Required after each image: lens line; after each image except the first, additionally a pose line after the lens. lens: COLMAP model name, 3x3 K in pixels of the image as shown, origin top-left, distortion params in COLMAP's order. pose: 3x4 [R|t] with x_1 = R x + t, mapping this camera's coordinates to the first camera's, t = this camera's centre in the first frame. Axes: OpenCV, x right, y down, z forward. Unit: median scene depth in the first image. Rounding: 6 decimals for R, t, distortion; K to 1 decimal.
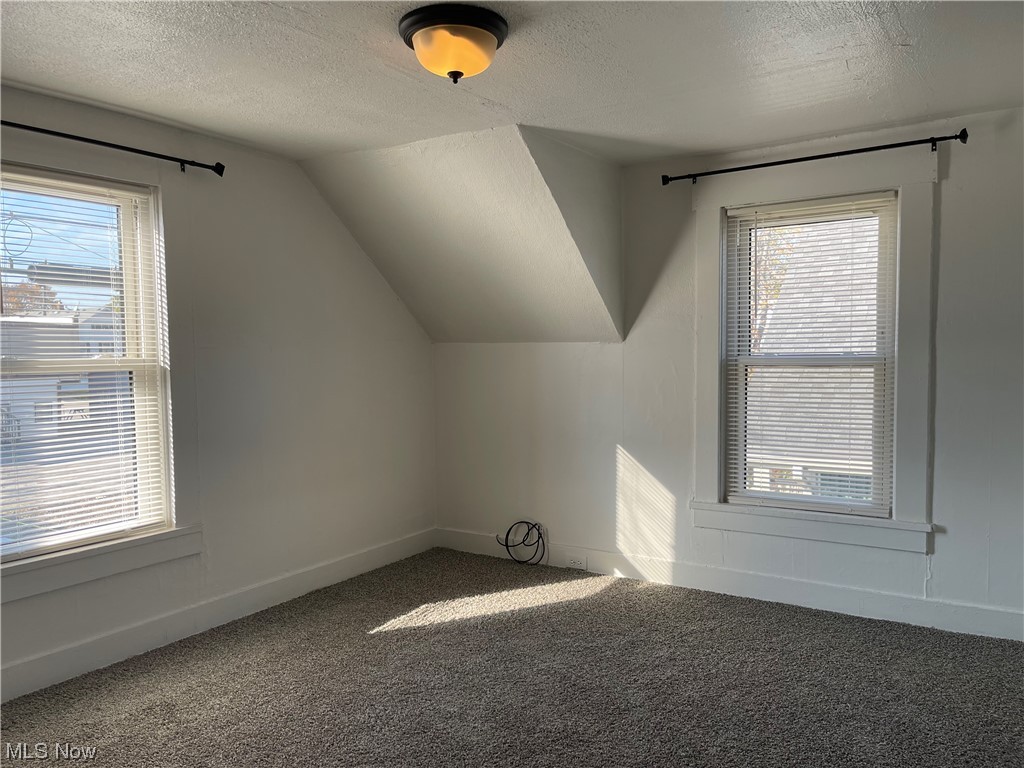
lens RADIAL K [[767.8, 0, 514.1], [0, 767.8, 385.2], [0, 0, 1]] dist [0.066156, -0.081023]
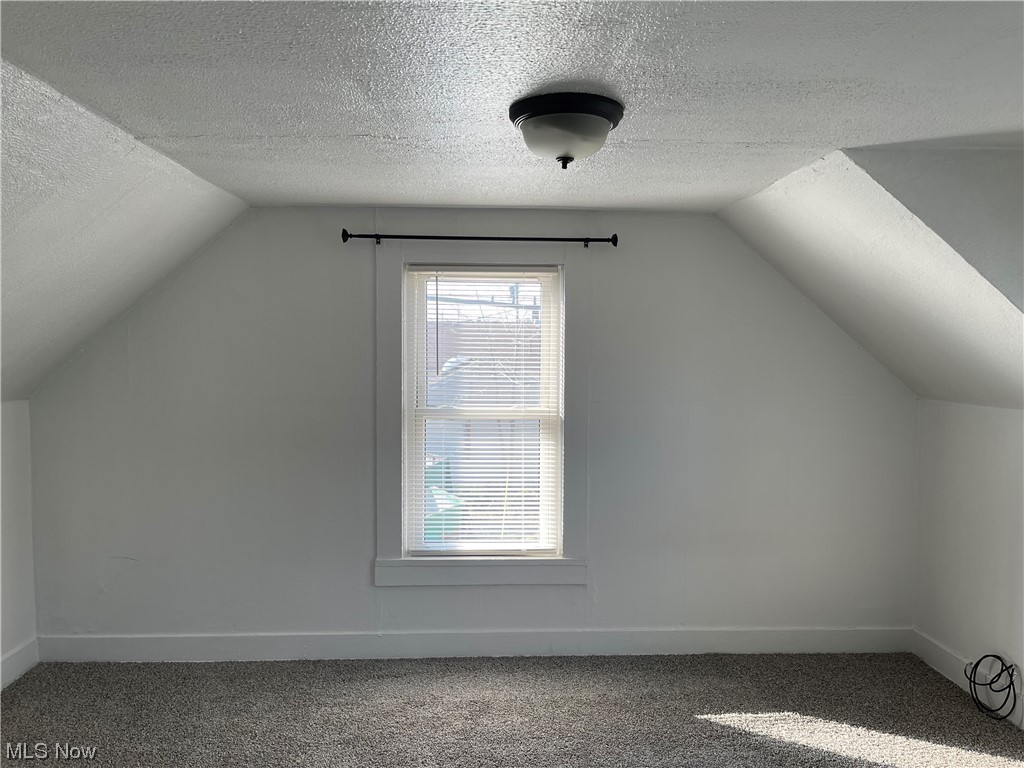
lens RADIAL K [[767.8, 0, 514.7], [0, 767.8, 379.5], [0, 0, 1]] dist [0.066156, -0.081023]
pose [[0.585899, 0.039927, -0.809400, 0.420614], [-0.052857, 0.998542, 0.010995, -0.085636], [0.808658, 0.036341, 0.587155, 0.245866]]
